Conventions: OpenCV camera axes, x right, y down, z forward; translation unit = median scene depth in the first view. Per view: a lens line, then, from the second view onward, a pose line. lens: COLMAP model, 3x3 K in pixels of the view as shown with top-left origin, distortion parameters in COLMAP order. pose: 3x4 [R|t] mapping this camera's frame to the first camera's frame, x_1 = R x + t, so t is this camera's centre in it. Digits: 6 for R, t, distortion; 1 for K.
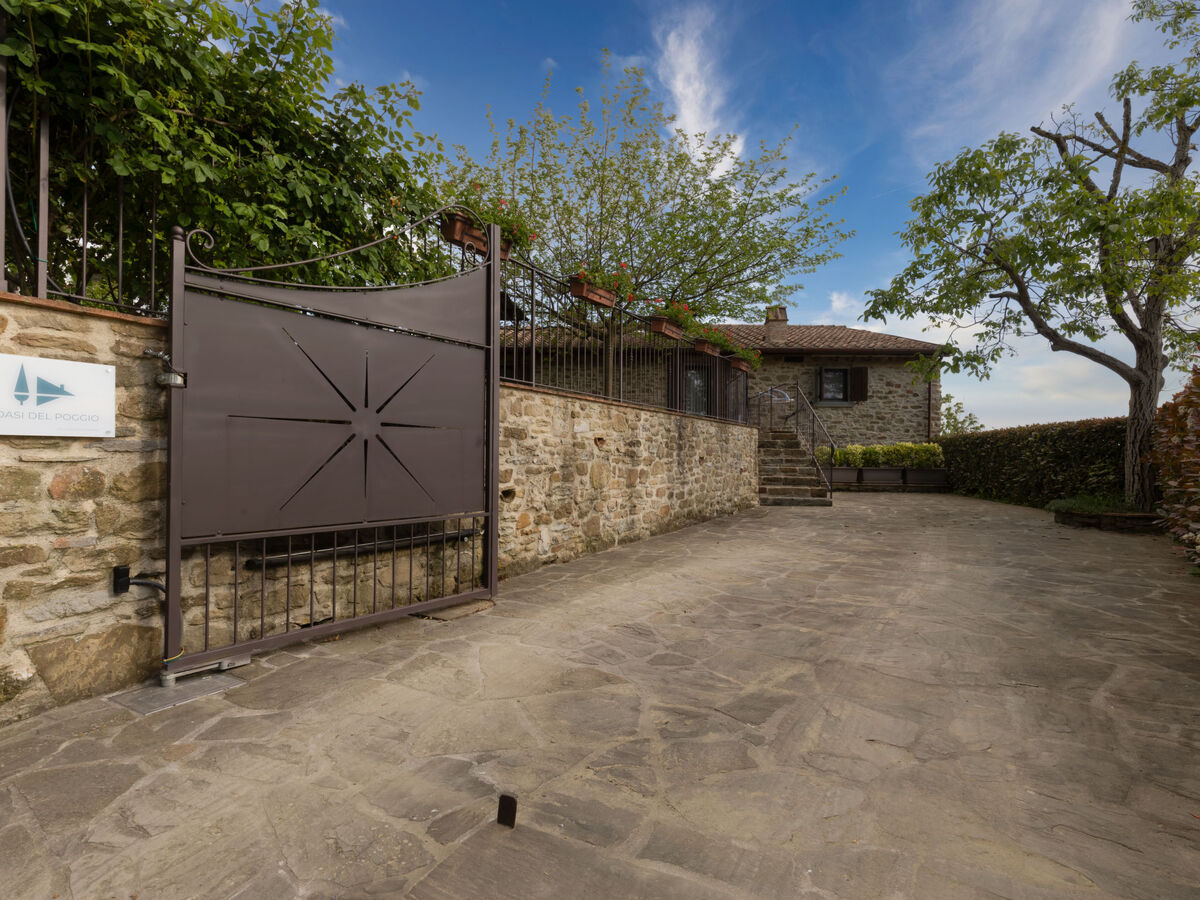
lens RADIAL K [[588.3, 0, 603.8], [0, 588.3, 453.9], [0, 0, 1]] dist [0.004682, -0.001286]
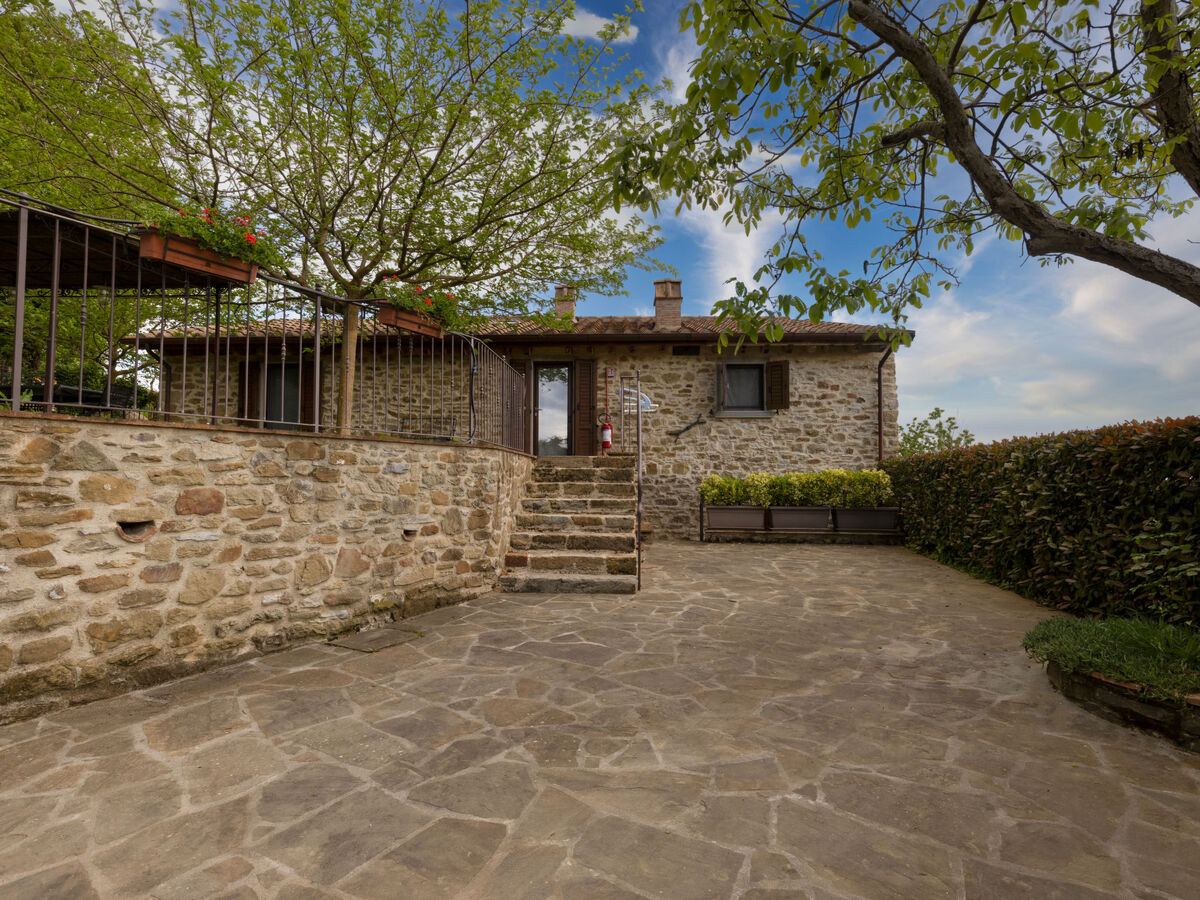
lens RADIAL K [[588.3, 0, 603.8], [0, 588.3, 456.4], [0, 0, 1]] dist [0.004682, -0.001286]
pose [[0.999801, -0.006401, -0.018875, 0.445012], [0.005762, 0.999415, -0.033719, -0.021019], [0.019080, 0.033604, 0.999253, 0.556668]]
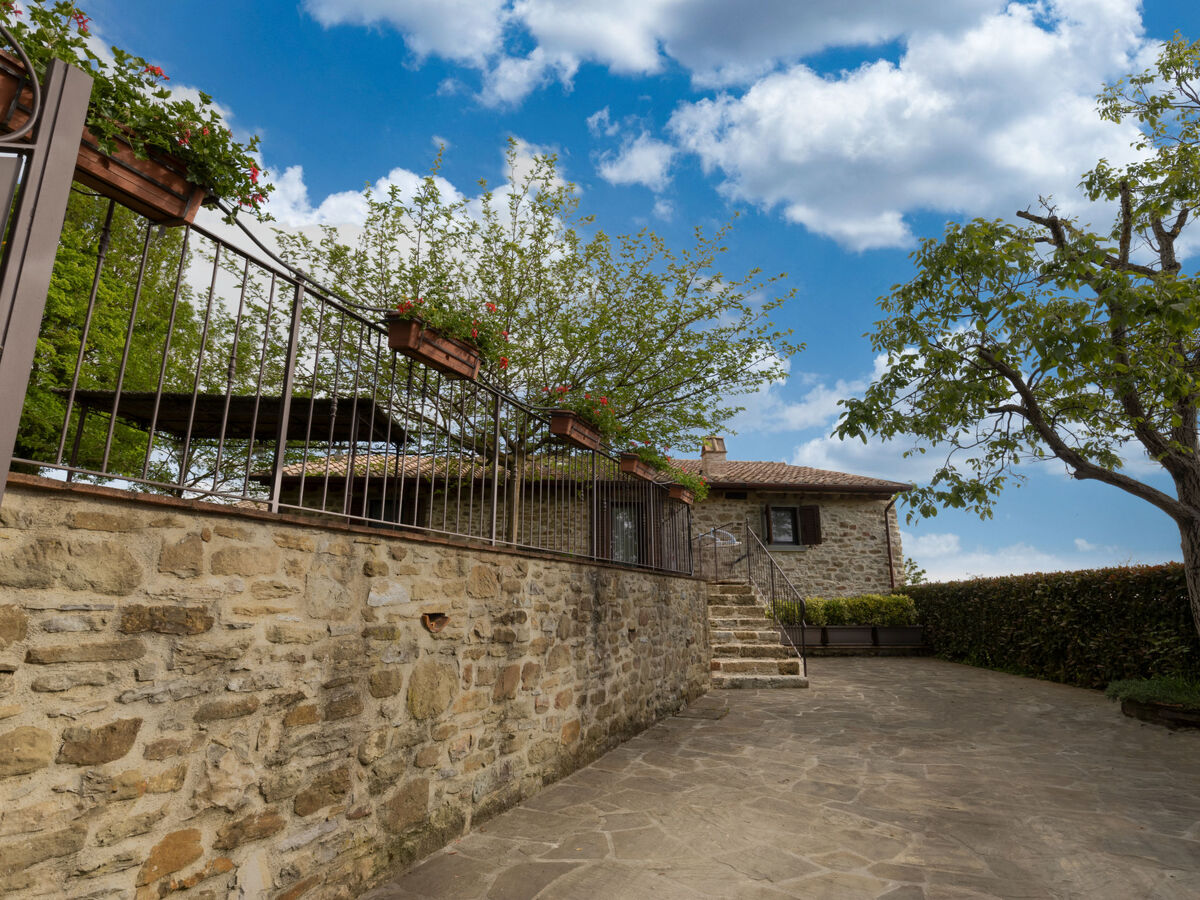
lens RADIAL K [[610.2, 0, 604.6], [0, 610.2, 465.6], [0, 0, 1]] dist [-0.005286, 0.002203]
pose [[0.992839, 0.016380, 0.118333, 0.048277], [0.009718, 0.976197, -0.216668, -0.023449], [-0.119065, 0.216267, 0.969047, 0.279782]]
